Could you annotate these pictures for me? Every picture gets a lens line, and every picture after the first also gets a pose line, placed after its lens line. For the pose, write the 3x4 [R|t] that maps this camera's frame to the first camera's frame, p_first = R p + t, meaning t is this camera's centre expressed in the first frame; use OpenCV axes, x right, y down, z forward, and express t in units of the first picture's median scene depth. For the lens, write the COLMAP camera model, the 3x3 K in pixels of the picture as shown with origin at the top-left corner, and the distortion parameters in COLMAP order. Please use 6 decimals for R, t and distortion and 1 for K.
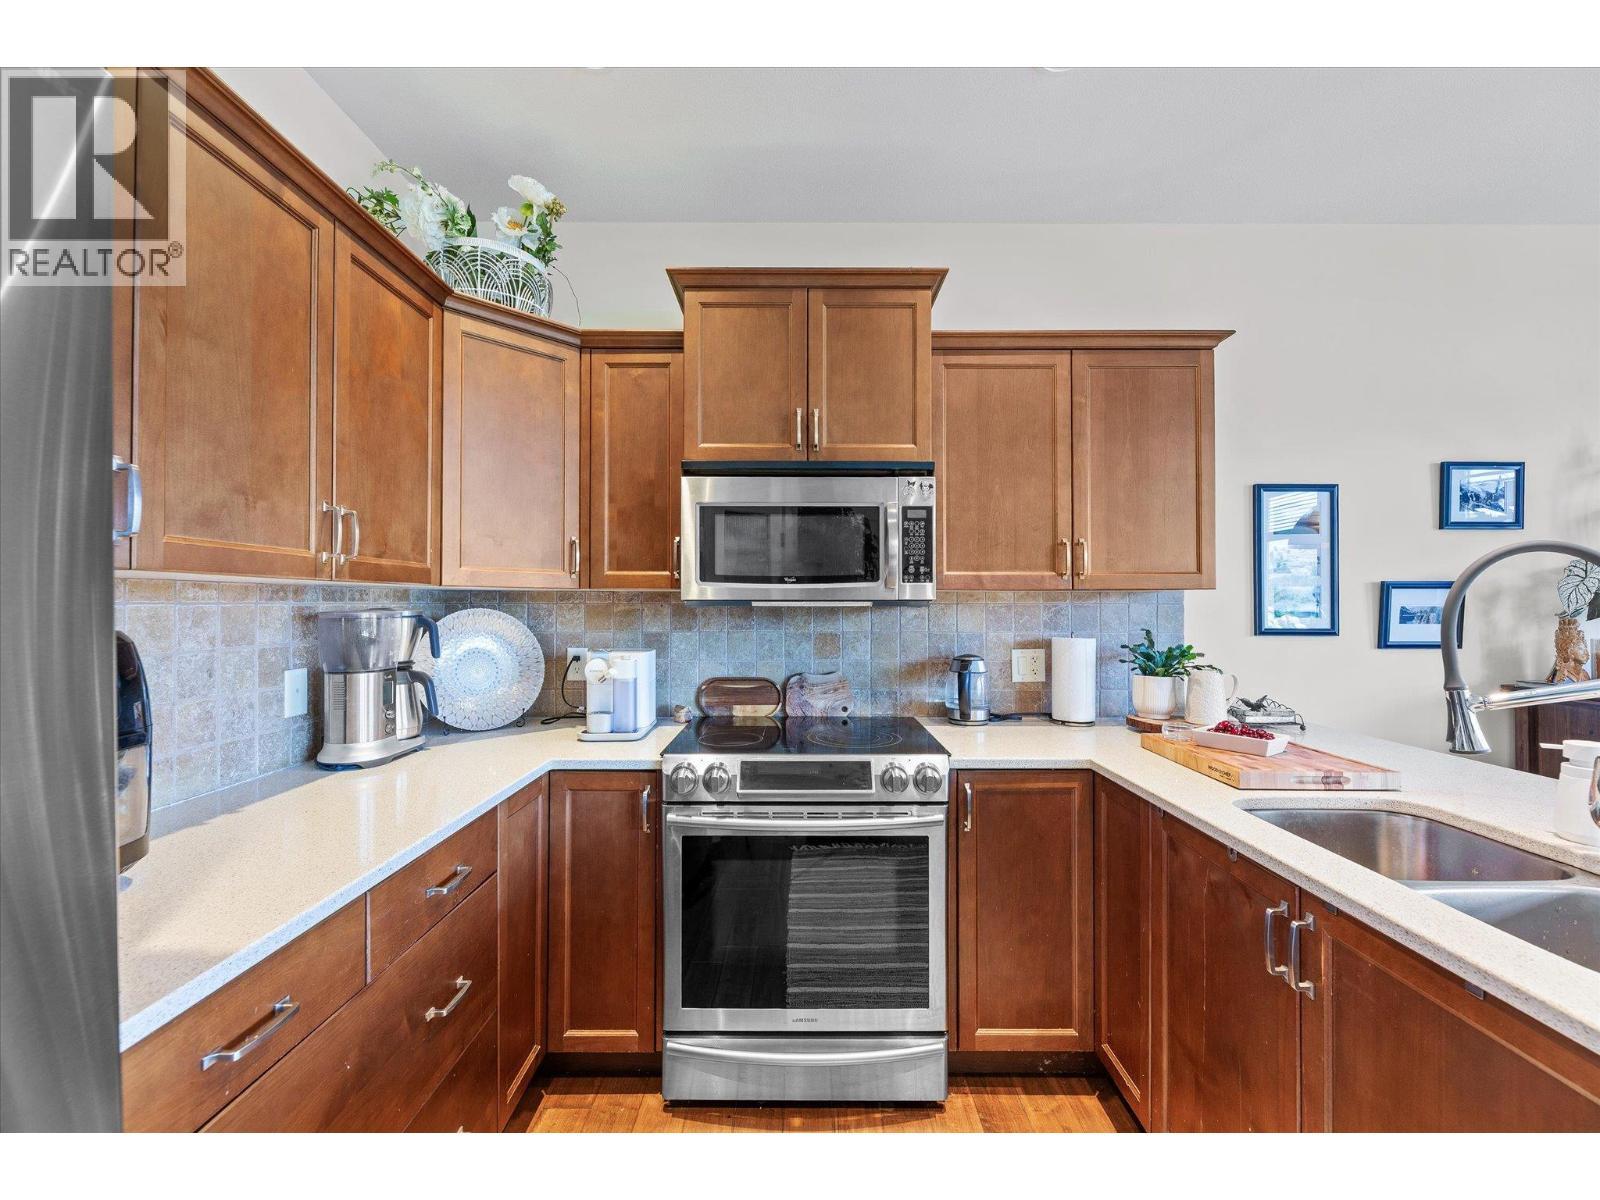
lens RADIAL K [[665.3, 0, 808.0], [0, 665.3, 605.0], [0, 0, 1]] dist [-0.006188, -0.000133]
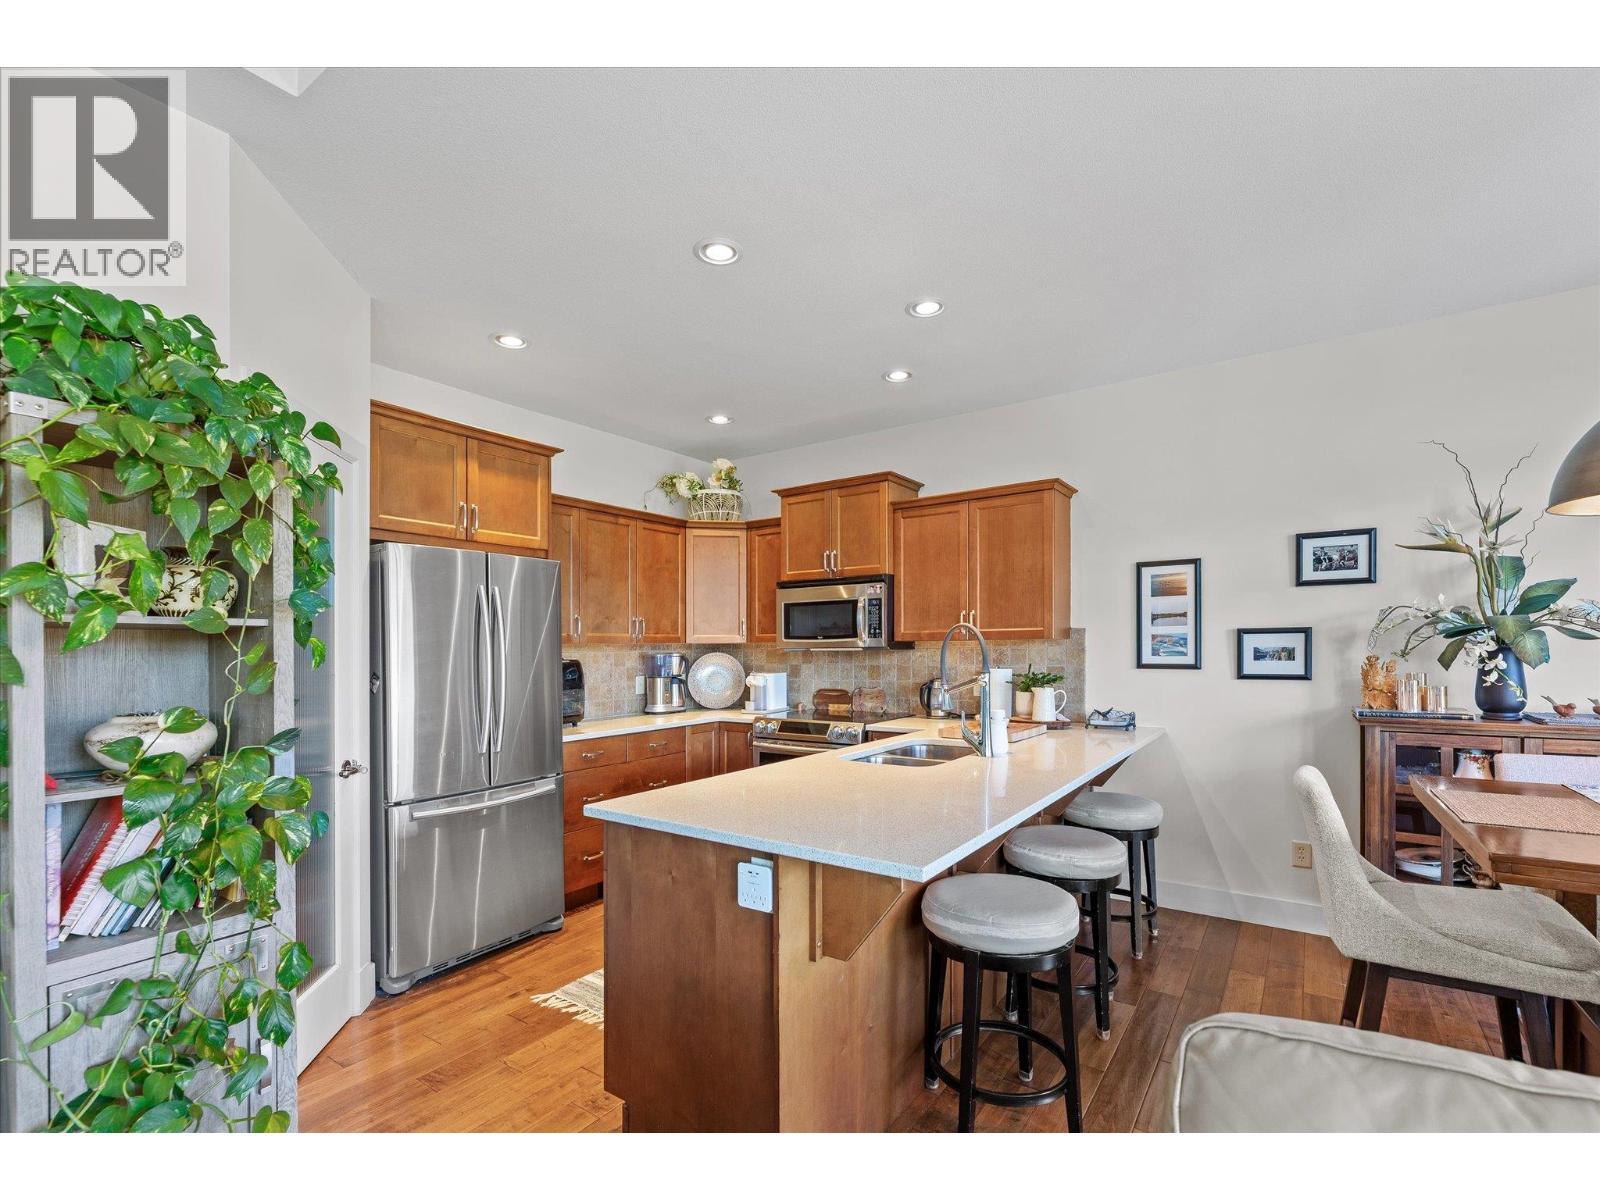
lens RADIAL K [[665.3, 0, 816.8], [0, 665.3, 640.9], [0, 0, 1]] dist [-0.006188, -0.000133]
pose [[0.837884, -0.014871, -0.545645, 1.071104], [0.009764, 0.999877, -0.012257, -0.003655], [0.545761, 0.004943, 0.837927, -0.703504]]
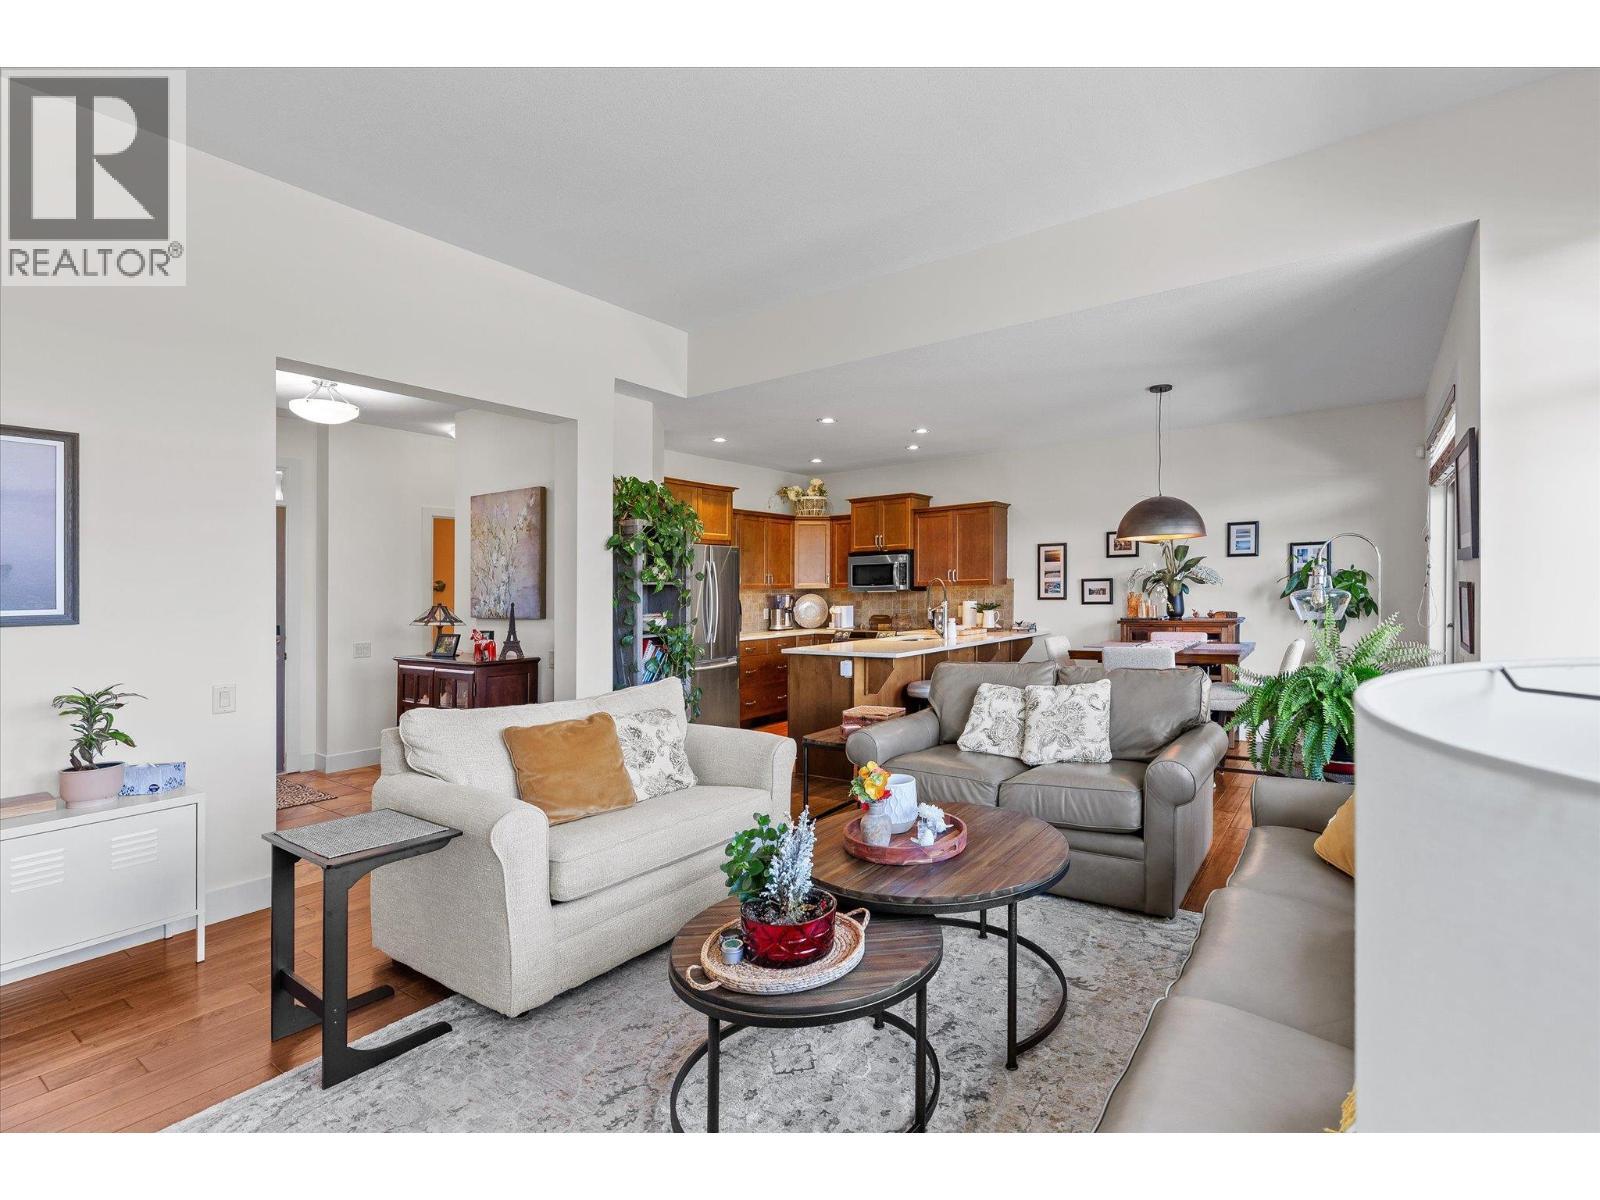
lens RADIAL K [[640.9, 0, 901.9], [0, 640.9, 560.2], [0, 0, 1]] dist [-0.009183, -0.000866]
pose [[0.857557, -0.041963, -0.512674, 1.890370], [0.017494, 0.998470, -0.052462, 0.013149], [0.514091, 0.036020, 0.856979, -1.889308]]
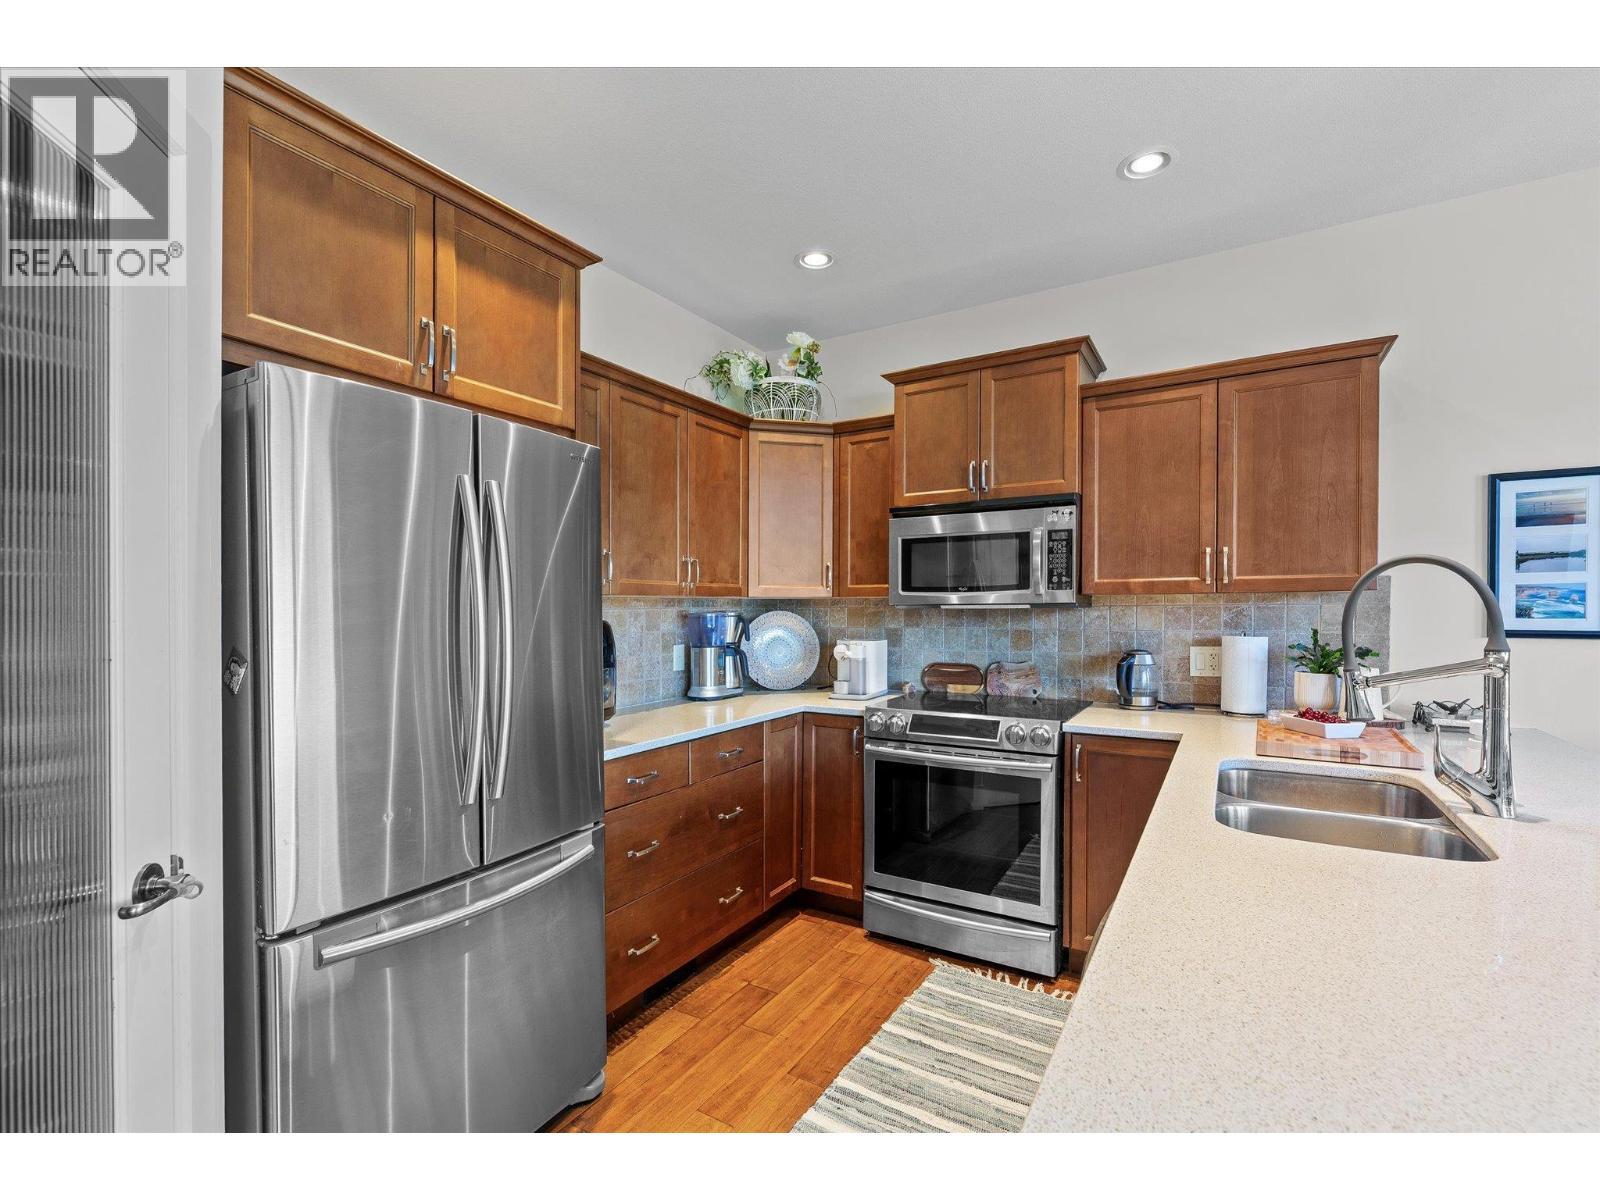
lens RADIAL K [[665.3, 0, 803.6], [0, 665.3, 608.3], [0, 0, 1]] dist [-0.006188, -0.000133]
pose [[0.863432, -0.004901, -0.504441, 0.379791], [0.005546, 0.999985, -0.000222, -0.000490], [0.504435, -0.002605, 0.863446, -0.344132]]
